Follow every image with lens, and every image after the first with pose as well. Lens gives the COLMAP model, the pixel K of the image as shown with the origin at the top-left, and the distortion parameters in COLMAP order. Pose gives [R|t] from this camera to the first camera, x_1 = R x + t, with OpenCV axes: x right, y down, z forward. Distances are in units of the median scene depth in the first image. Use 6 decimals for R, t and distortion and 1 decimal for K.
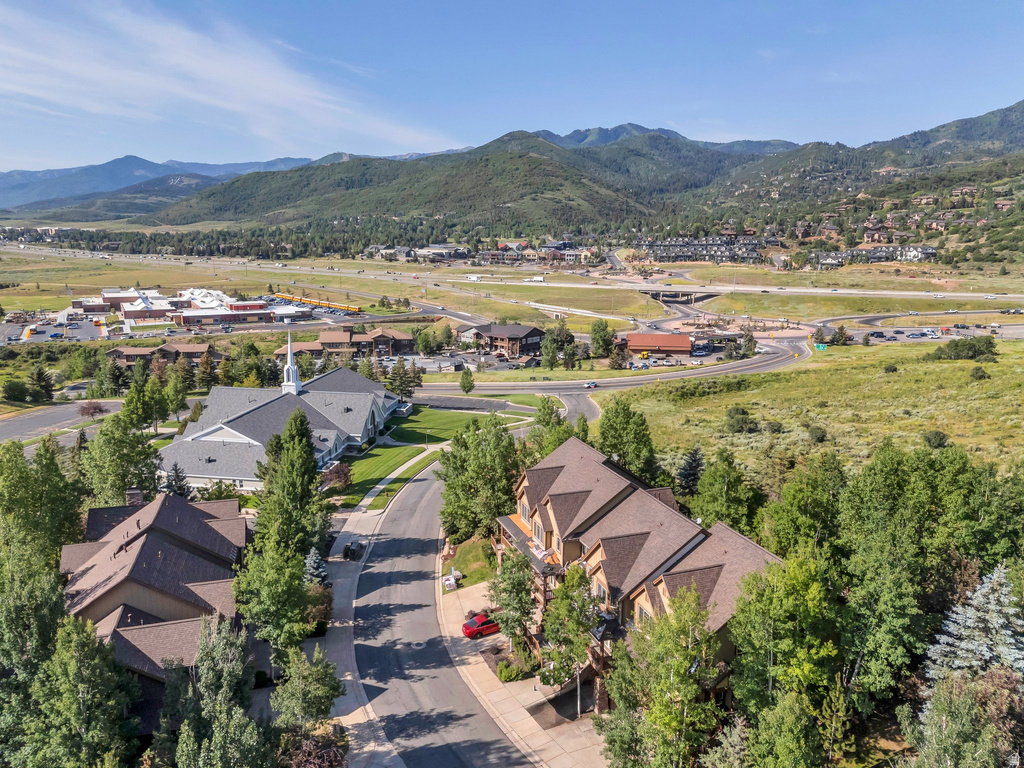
lens RADIAL K [[750.4, 0, 508.1], [0, 750.4, 382.9], [0, 0, 1]] dist [0.082688, -0.080621]
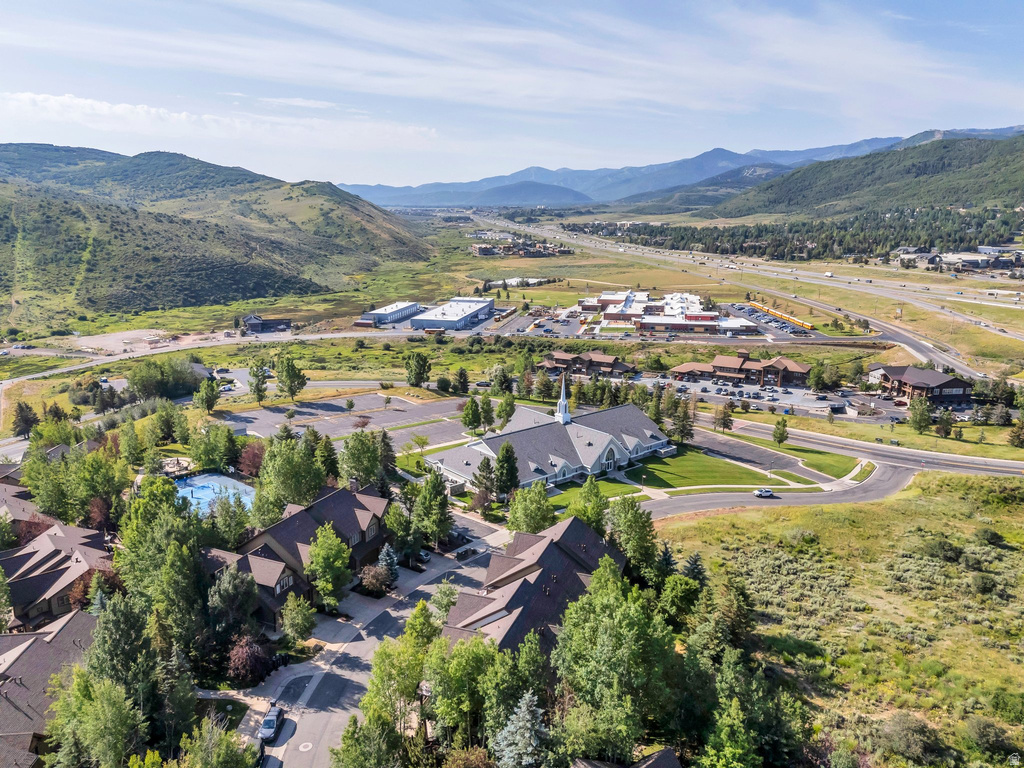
lens RADIAL K [[750.4, 0, 508.1], [0, 750.4, 382.9], [0, 0, 1]] dist [0.082688, -0.080621]
pose [[0.762952, 0.141577, -0.630761, 0.095894], [-0.131099, 0.989334, 0.063486, -0.026710], [0.633022, 0.034255, 0.773376, -0.007286]]
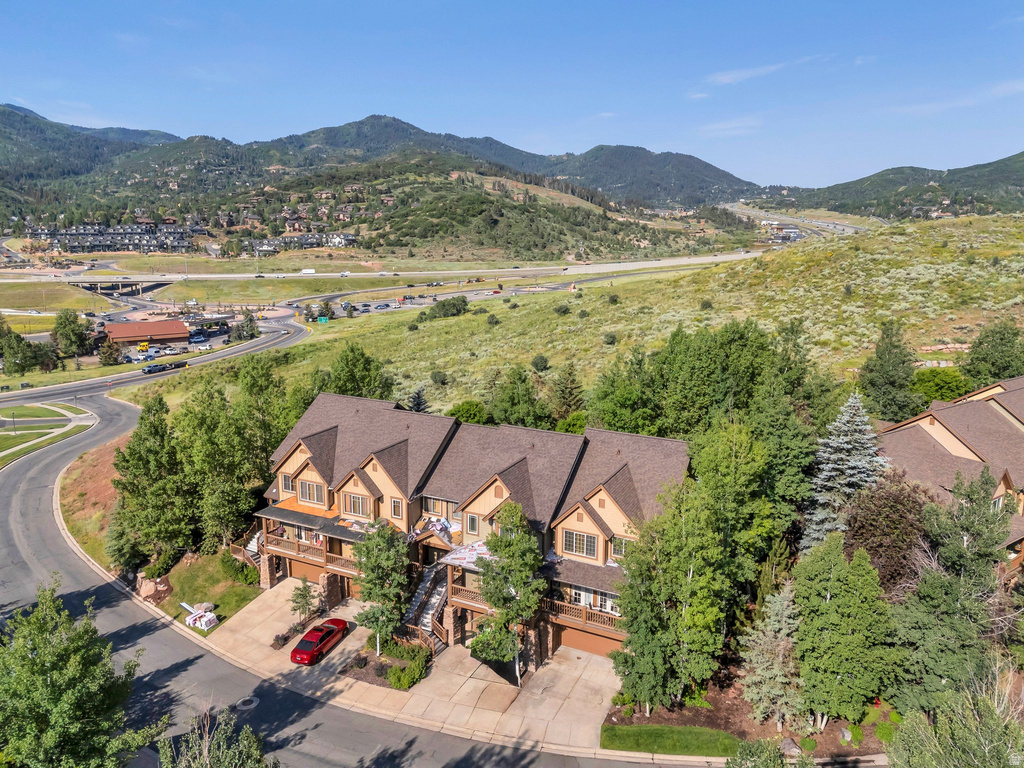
lens RADIAL K [[750.4, 0, 508.1], [0, 750.4, 382.9], [0, 0, 1]] dist [0.082688, -0.080621]
pose [[0.730859, -0.140659, 0.667877, -0.038316], [0.138536, 0.988737, 0.056633, 0.005355], [-0.668321, 0.051134, 0.742113, 0.032436]]
